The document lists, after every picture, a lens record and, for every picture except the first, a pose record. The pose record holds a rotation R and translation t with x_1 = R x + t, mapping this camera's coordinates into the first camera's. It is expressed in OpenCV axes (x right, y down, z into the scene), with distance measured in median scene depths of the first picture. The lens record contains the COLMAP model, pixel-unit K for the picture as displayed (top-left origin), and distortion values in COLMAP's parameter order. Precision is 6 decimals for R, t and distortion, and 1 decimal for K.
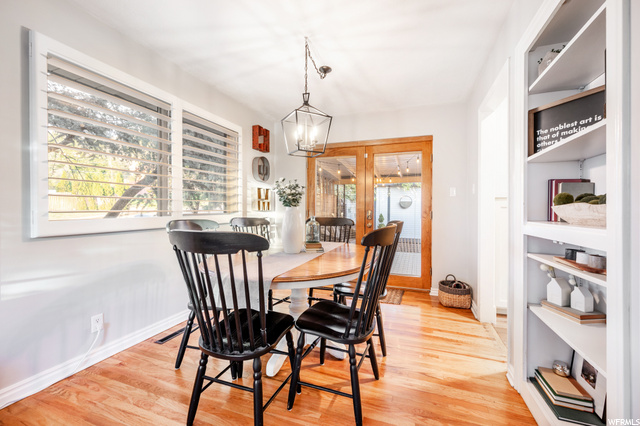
lens RADIAL K [[253.5, 0, 320.0], [0, 253.5, 213.0], [0, 0, 1]] dist [0.000818, 0.000261]
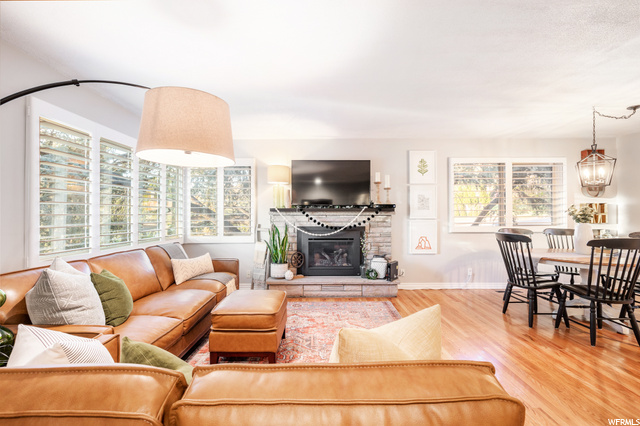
lens RADIAL K [[275.9, 0, 313.5], [0, 275.9, 212.3], [0, 0, 1]] dist [0.001495, 0.000162]
pose [[0.340732, -0.007685, -0.940129, 1.155155], [-0.009836, 0.999883, -0.011738, -0.069742], [0.940109, 0.013247, 0.340616, -1.376622]]
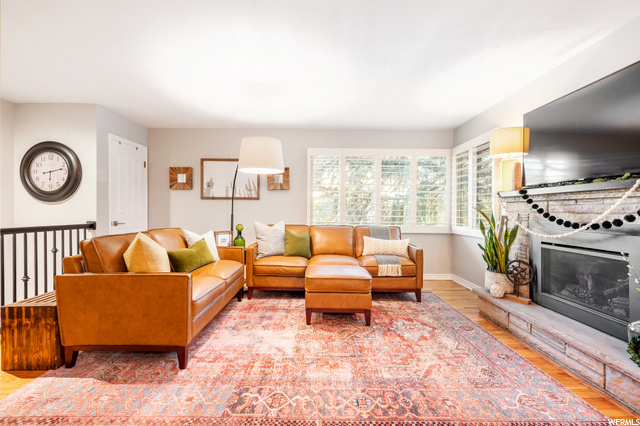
lens RADIAL K [[275.9, 0, 313.5], [0, 275.9, 212.3], [0, 0, 1]] dist [0.001495, 0.000162]
pose [[-0.944341, -0.010753, -0.328792, 0.263001], [-0.016569, 0.999752, 0.014893, -0.006037], [0.328550, 0.019512, -0.944285, 0.673939]]
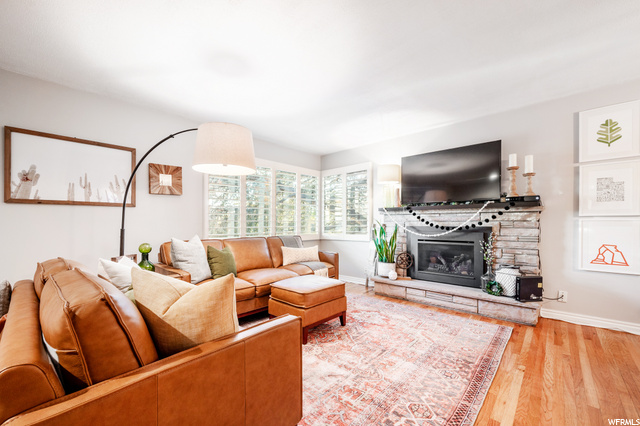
lens RADIAL K [[262.1, 0, 311.6], [0, 262.1, 222.7], [0, 0, 1]] dist [0.000388, 0.000002]
pose [[-0.395639, -0.000486, -0.918406, 1.158504], [-0.008934, 0.999955, 0.003319, 0.011808], [0.918363, 0.009518, -0.395625, -0.381145]]
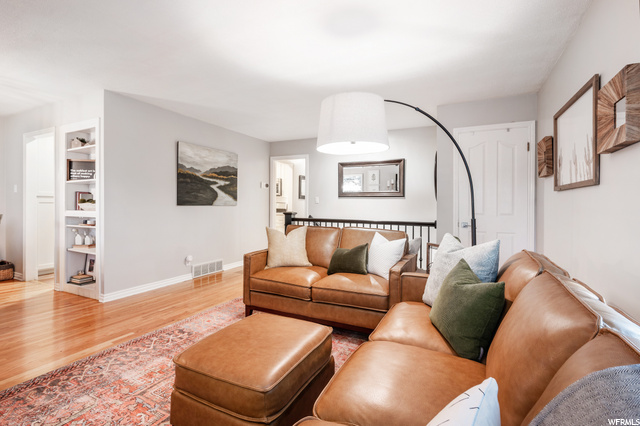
lens RADIAL K [[302.7, 0, 317.7], [0, 302.7, 202.9], [0, 0, 1]] dist [-0.000422, 0.000317]
pose [[0.104984, -0.003173, 0.994469, -1.569545], [0.003420, 0.999990, 0.002829, -0.029338], [-0.994468, 0.003104, 0.104994, -1.444138]]
